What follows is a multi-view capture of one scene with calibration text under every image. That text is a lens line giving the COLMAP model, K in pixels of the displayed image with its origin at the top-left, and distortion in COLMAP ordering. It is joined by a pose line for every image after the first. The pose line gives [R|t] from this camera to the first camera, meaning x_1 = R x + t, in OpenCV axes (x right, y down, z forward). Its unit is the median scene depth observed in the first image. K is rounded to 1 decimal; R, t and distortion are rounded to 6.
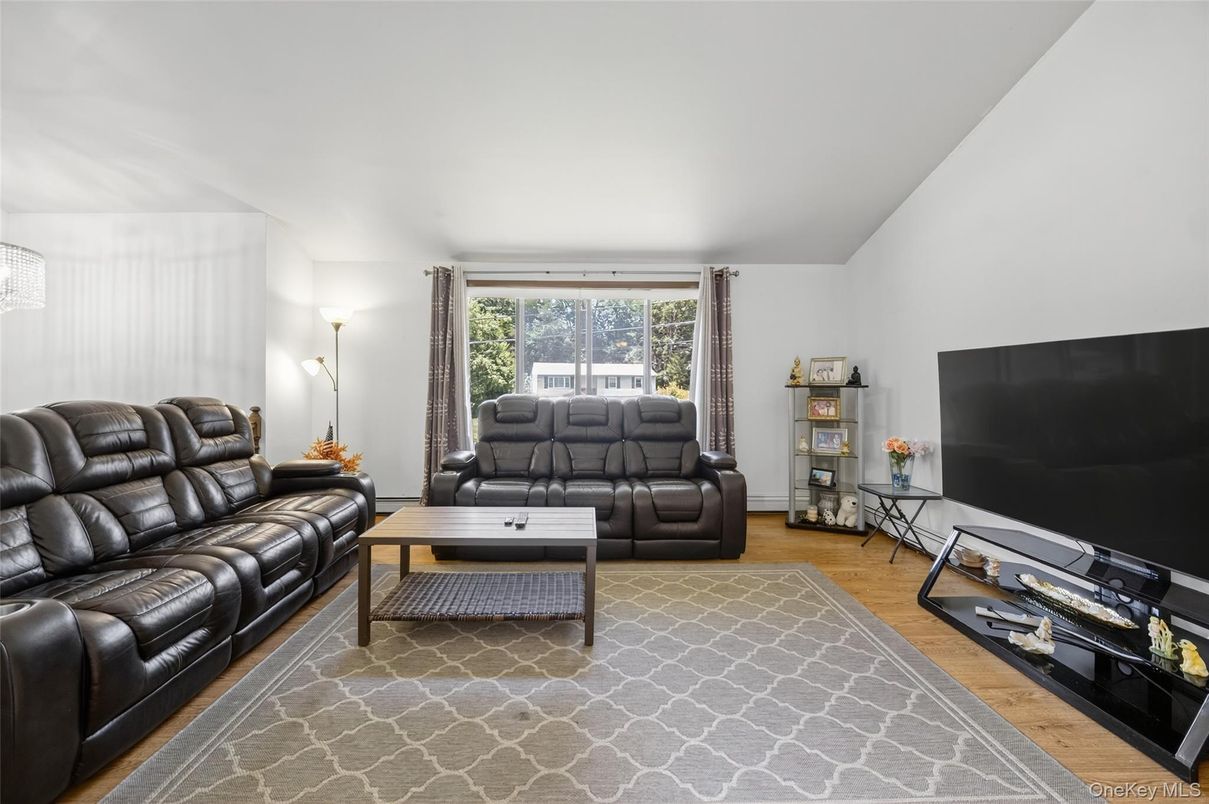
lens RADIAL K [[480.4, 0, 593.9], [0, 480.4, 383.8], [0, 0, 1]] dist [-0.004050, 0.000362]
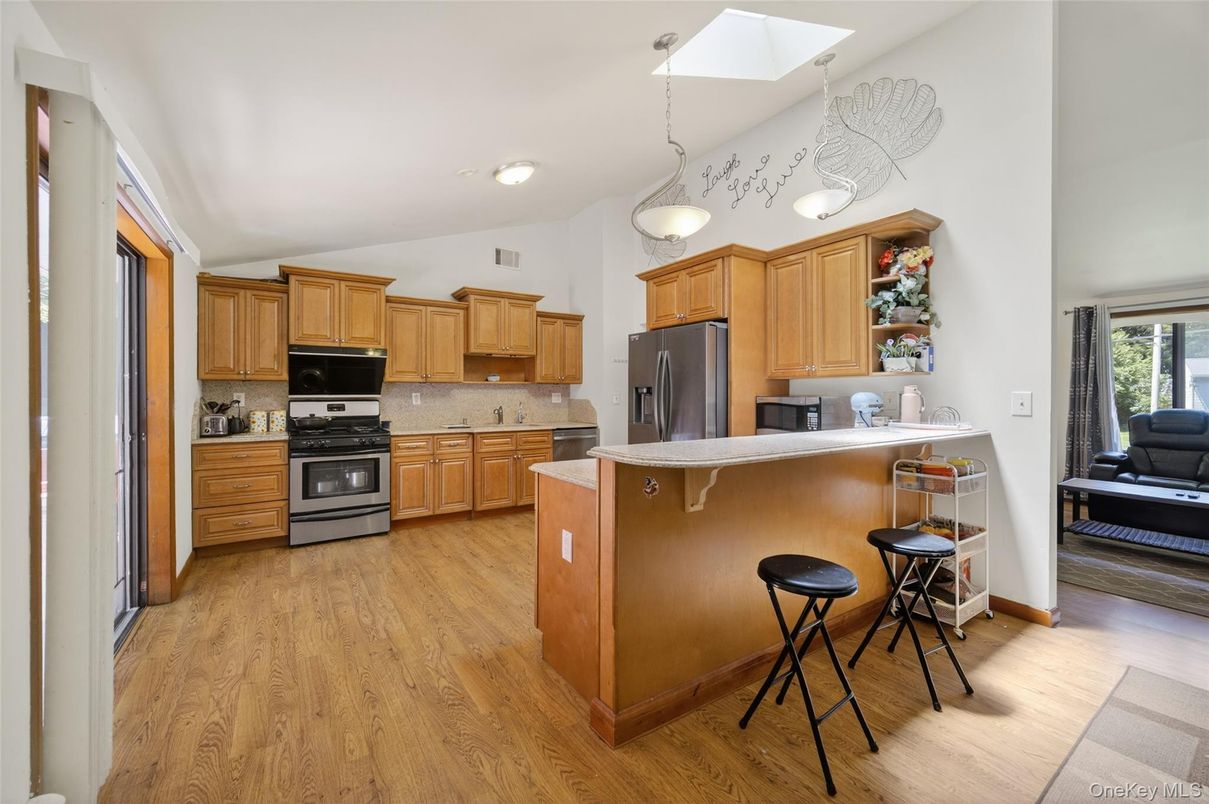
lens RADIAL K [[480.4, 0, 595.3], [0, 480.4, 390.6], [0, 0, 1]] dist [-0.004050, 0.000362]
pose [[0.530297, -0.006252, -0.847789, 0.075719], [0.006609, 0.999973, -0.003240, -0.028030], [0.847786, -0.003885, 0.530324, -0.828083]]
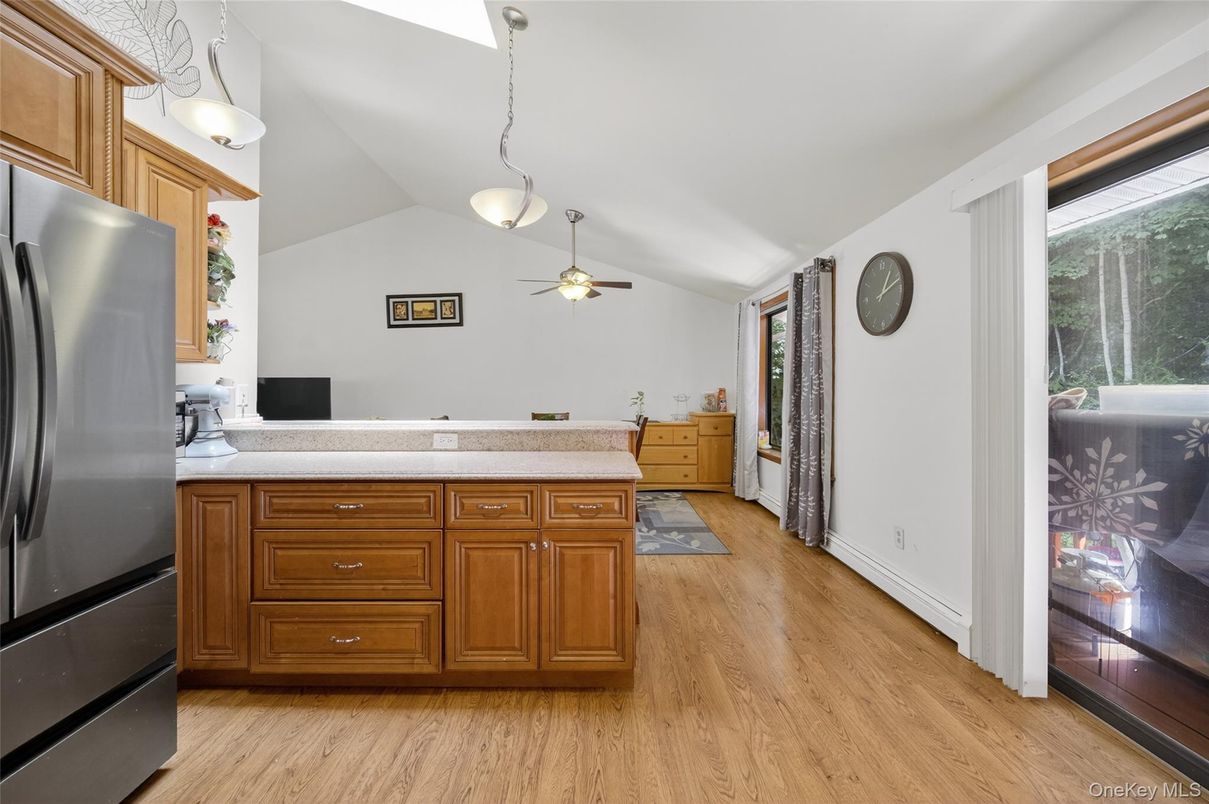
lens RADIAL K [[480.4, 0, 597.3], [0, 480.4, 388.7], [0, 0, 1]] dist [-0.004050, 0.000362]
pose [[0.024188, -0.004028, 0.999699, -0.968739], [-0.006643, 0.999969, 0.004189, -0.024662], [-0.999685, -0.006742, 0.024160, -0.545530]]
